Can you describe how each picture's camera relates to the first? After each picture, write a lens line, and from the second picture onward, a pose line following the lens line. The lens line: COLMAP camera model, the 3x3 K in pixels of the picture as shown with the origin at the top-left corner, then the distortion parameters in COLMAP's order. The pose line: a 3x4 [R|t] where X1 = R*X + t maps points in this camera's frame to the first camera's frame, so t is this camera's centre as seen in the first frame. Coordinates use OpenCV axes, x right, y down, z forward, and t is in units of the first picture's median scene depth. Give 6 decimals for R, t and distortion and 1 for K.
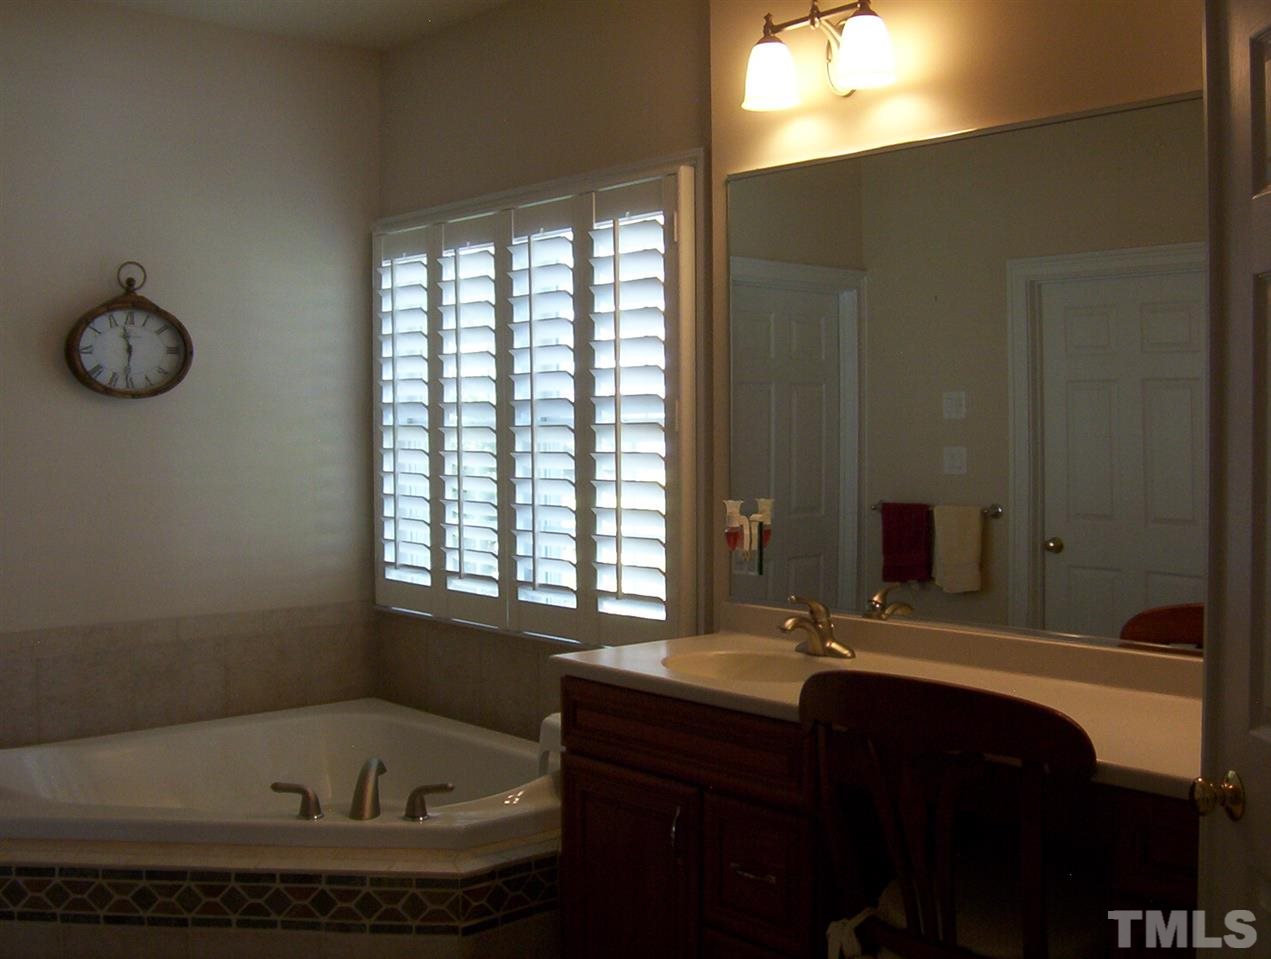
lens RADIAL K [[1388.0, 0, 628.3], [0, 1388.0, 480.3], [0, 0, 1]] dist [-0.168259, 0.194516]
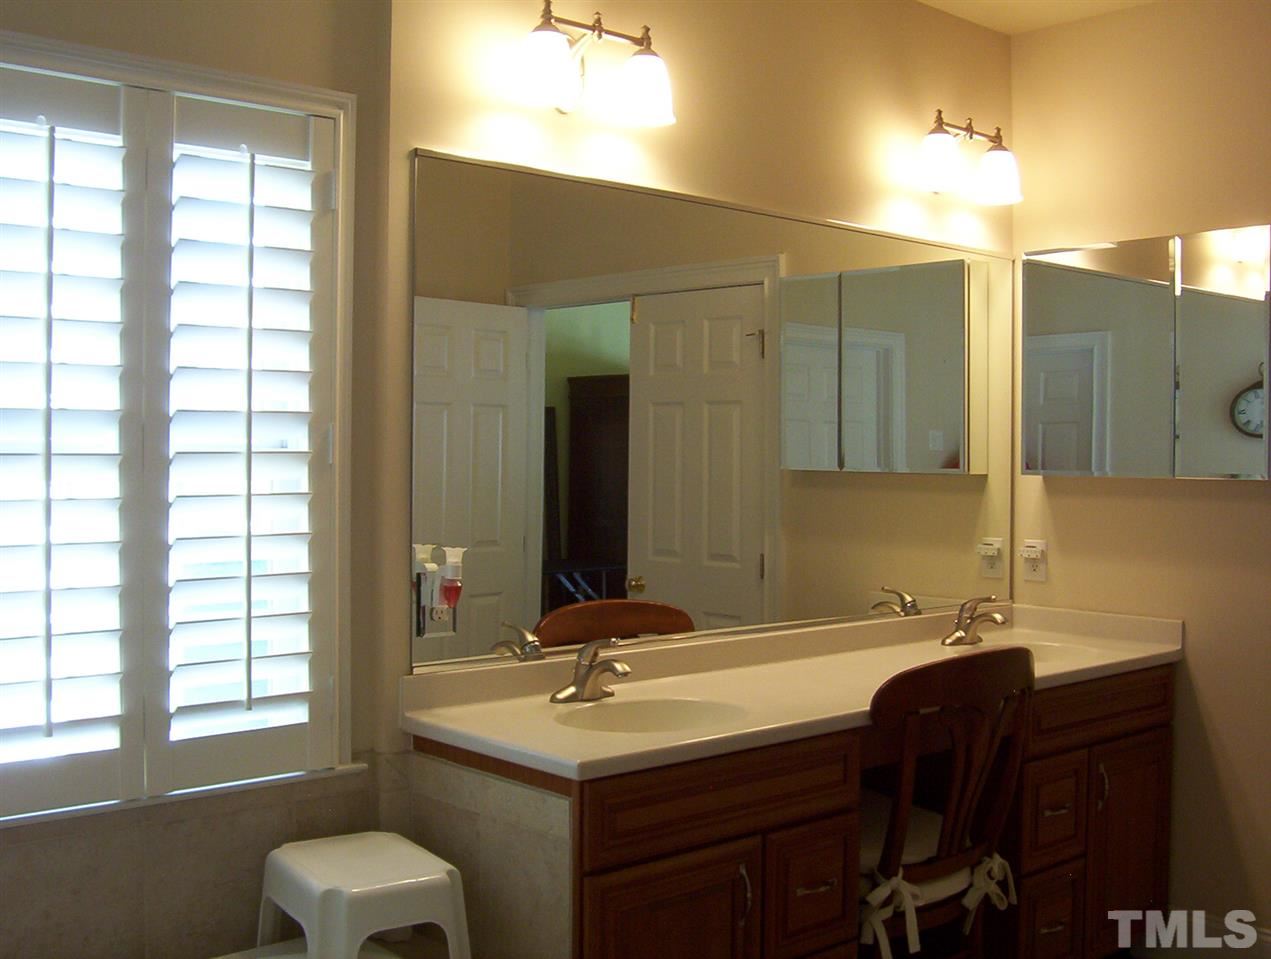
lens RADIAL K [[1388.0, 0, 628.3], [0, 1388.0, 480.3], [0, 0, 1]] dist [-0.168259, 0.194516]
pose [[-0.004677, -0.011732, 0.999920, -0.716673], [0.023737, 0.999648, 0.011840, -0.030565], [-0.999707, 0.023791, -0.004397, 0.860832]]
